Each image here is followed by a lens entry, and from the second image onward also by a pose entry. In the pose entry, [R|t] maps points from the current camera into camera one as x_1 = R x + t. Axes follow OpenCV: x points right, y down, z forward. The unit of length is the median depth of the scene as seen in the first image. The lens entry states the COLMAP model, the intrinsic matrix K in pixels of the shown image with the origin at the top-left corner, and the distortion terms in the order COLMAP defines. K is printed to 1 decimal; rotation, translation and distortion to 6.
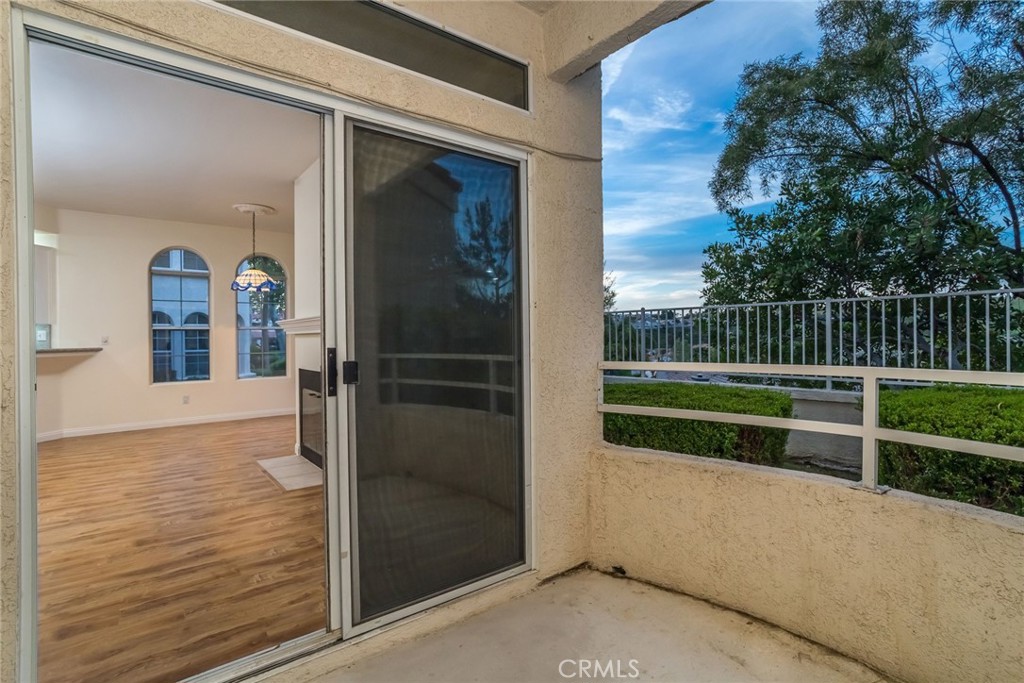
lens RADIAL K [[488.8, 0, 516.3], [0, 488.8, 341.0], [0, 0, 1]] dist [-0.058997, 0.032528]
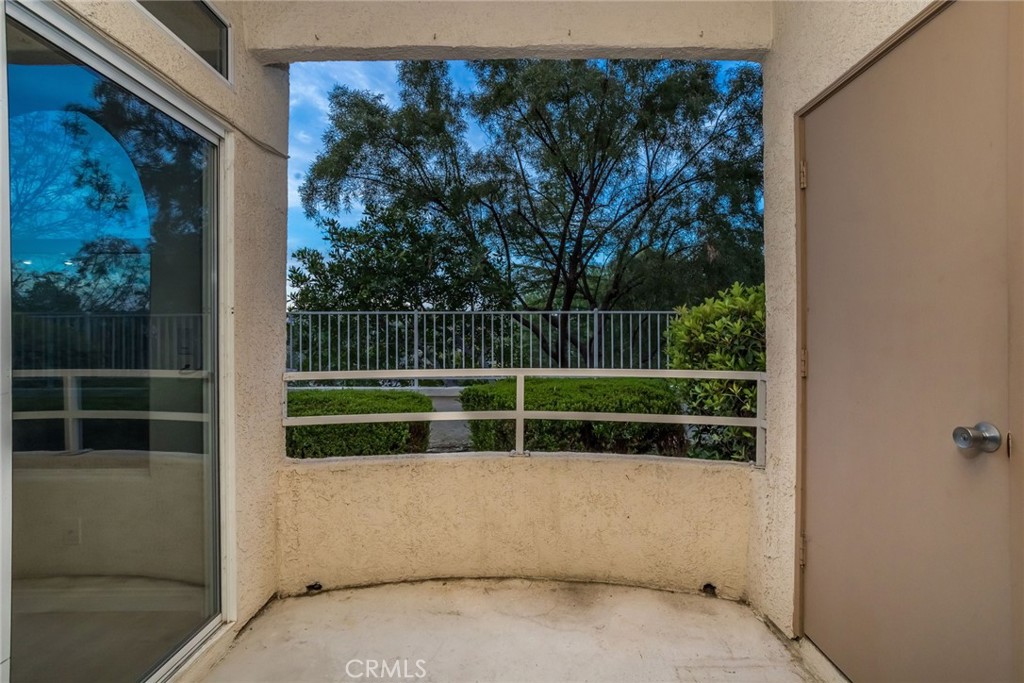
lens RADIAL K [[488.8, 0, 516.3], [0, 488.8, 341.0], [0, 0, 1]] dist [-0.058997, 0.032528]
pose [[0.618452, 0.002521, 0.785818, -0.302572], [0.000730, 0.999993, -0.003783, -0.015993], [-0.785822, 0.002913, 0.618446, 0.085196]]
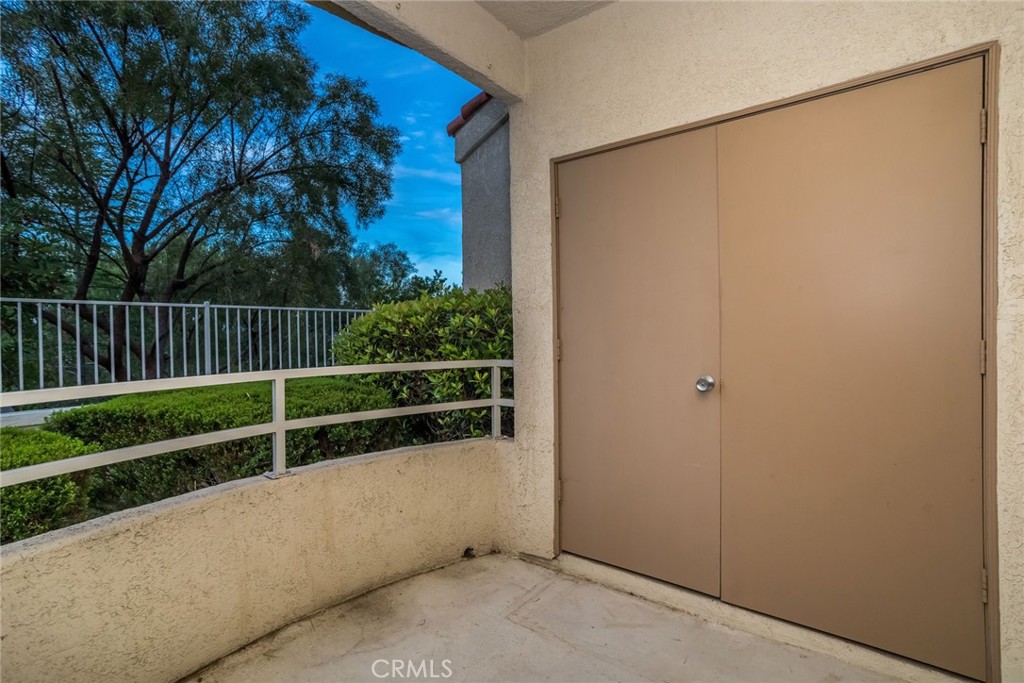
lens RADIAL K [[483.5, 0, 514.0], [0, 483.5, 344.3], [0, 0, 1]] dist [-0.059597, 0.033371]
pose [[-0.245209, -0.007995, 0.969437, -0.388690], [0.018245, 0.999751, 0.012860, -0.009097], [-0.969299, 0.020841, -0.245002, 0.546448]]
